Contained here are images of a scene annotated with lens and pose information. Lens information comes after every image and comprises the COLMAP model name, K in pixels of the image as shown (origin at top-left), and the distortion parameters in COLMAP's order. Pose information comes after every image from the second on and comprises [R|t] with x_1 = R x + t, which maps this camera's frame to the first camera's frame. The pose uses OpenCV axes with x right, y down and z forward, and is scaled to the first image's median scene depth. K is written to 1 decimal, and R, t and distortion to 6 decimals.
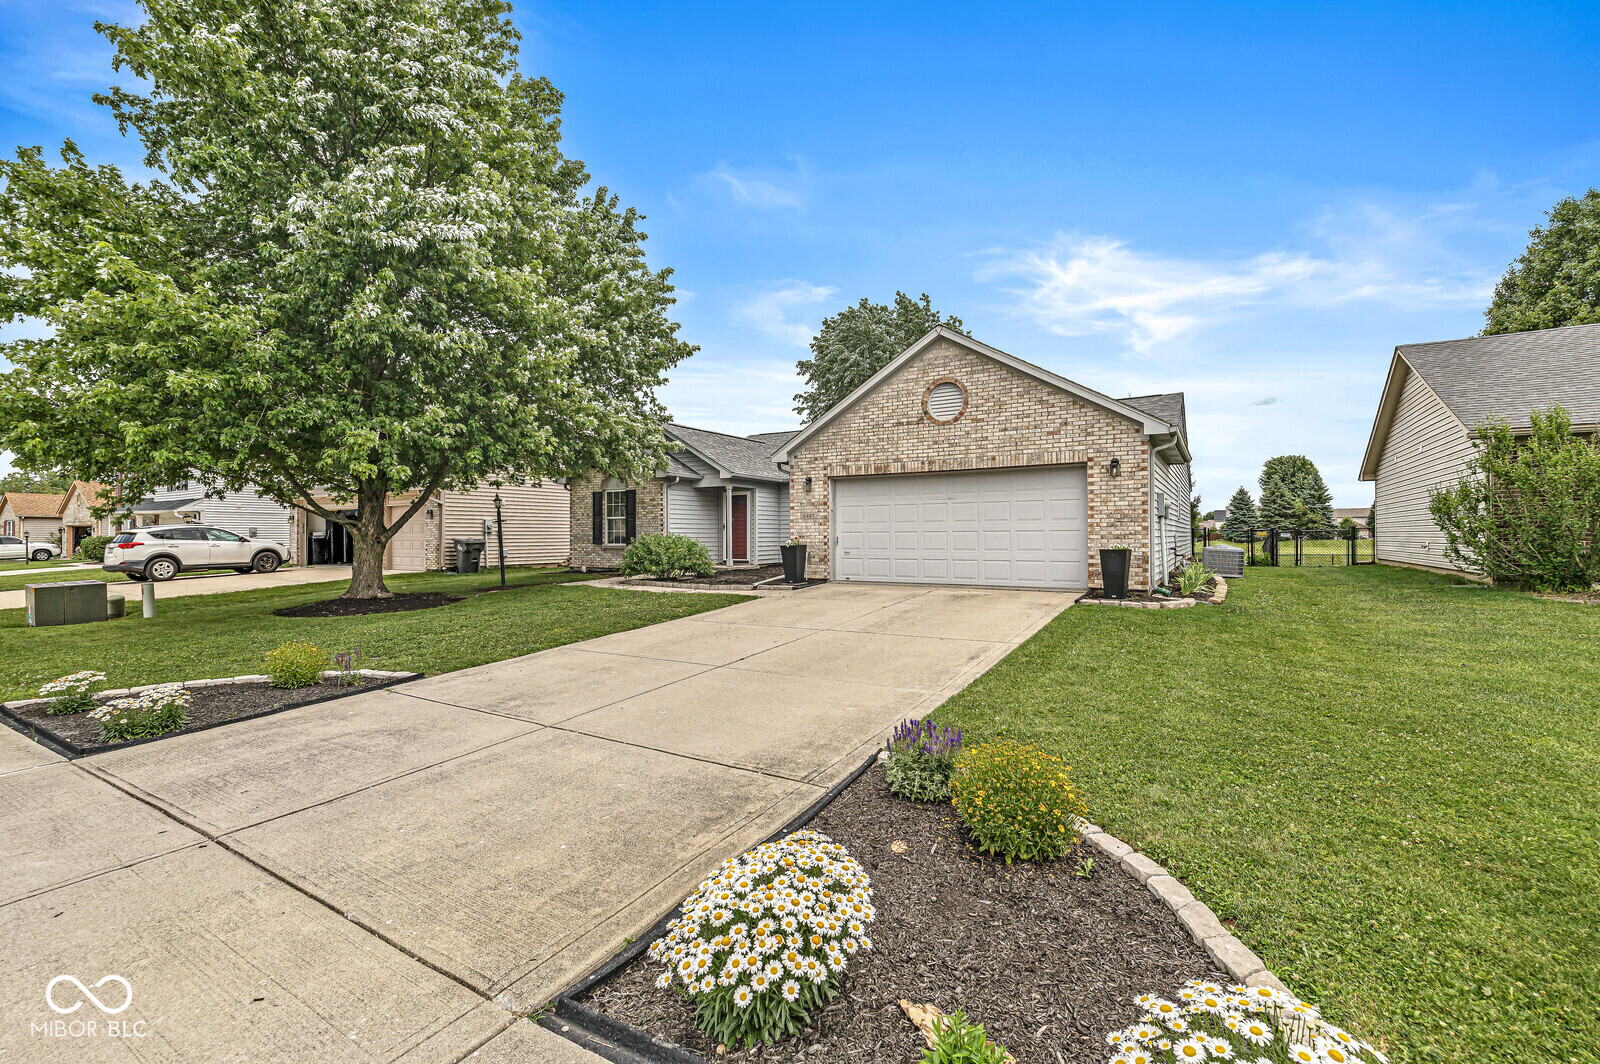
lens RADIAL K [[686.6, 0, 803.3], [0, 686.6, 533.1], [0, 0, 1]] dist [0.003342, 0.000171]
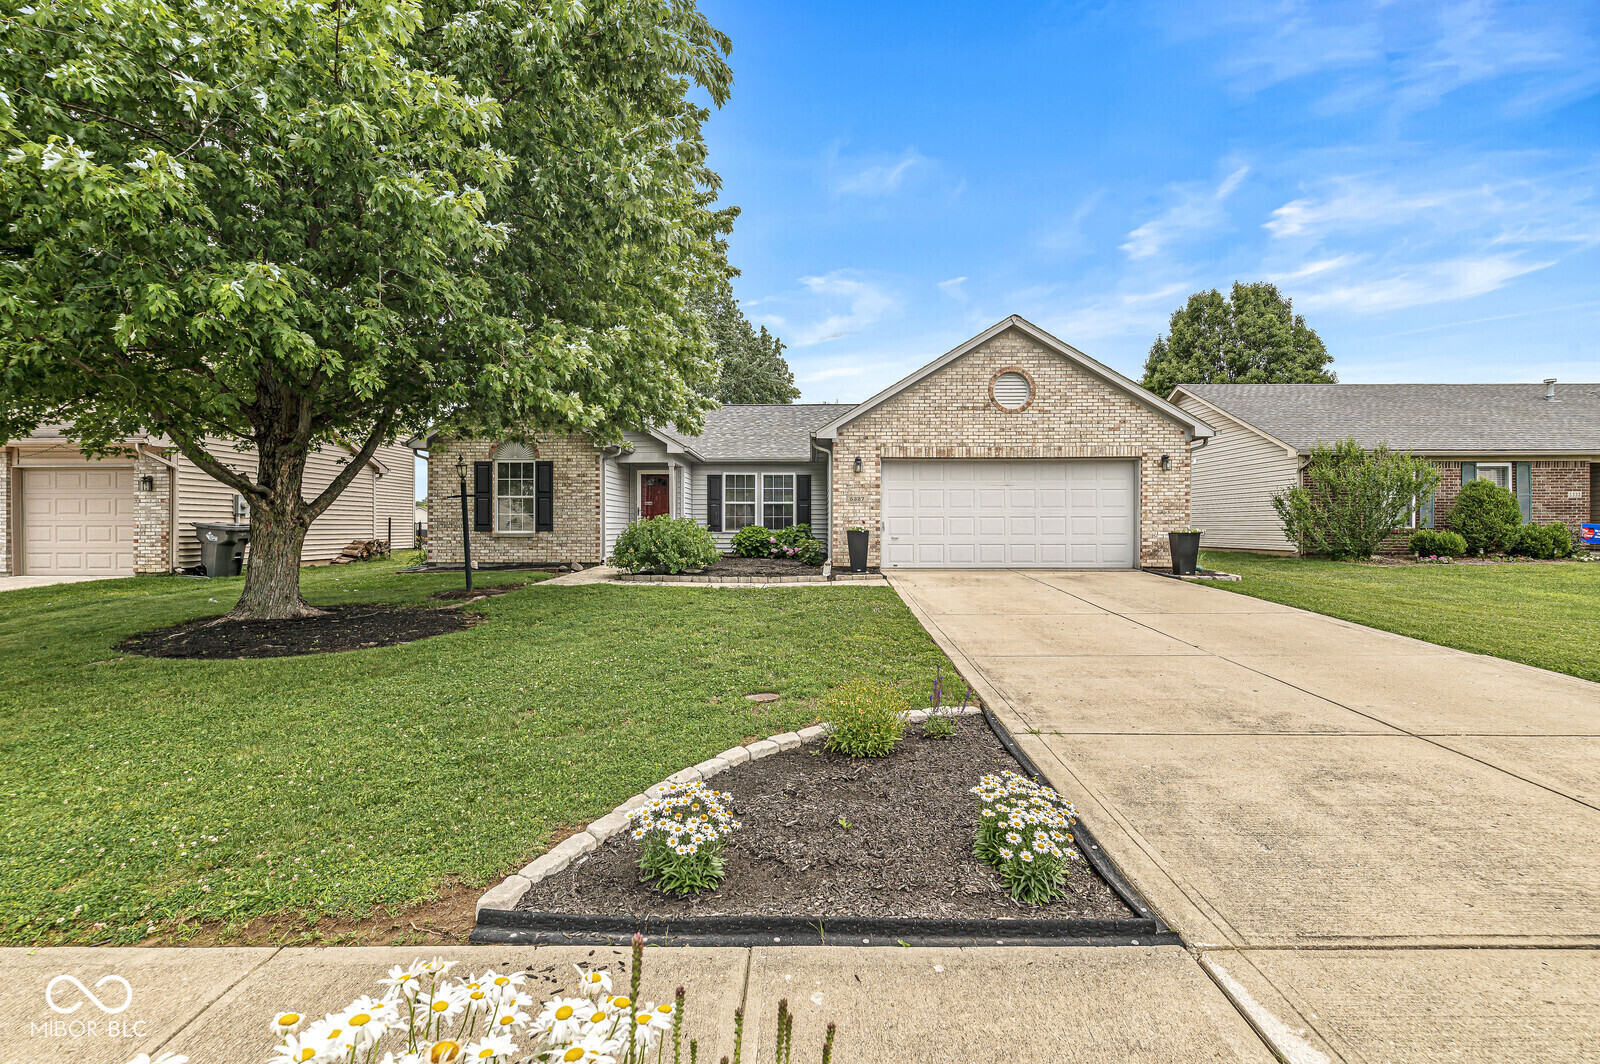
lens RADIAL K [[686.6, 0, 802.3], [0, 686.6, 530.3], [0, 0, 1]] dist [0.003342, 0.000171]
pose [[0.861631, 0.001651, 0.507532, -0.569440], [-0.005341, 0.999969, 0.005815, 0.013092], [-0.507507, -0.007722, 0.861613, 0.264242]]
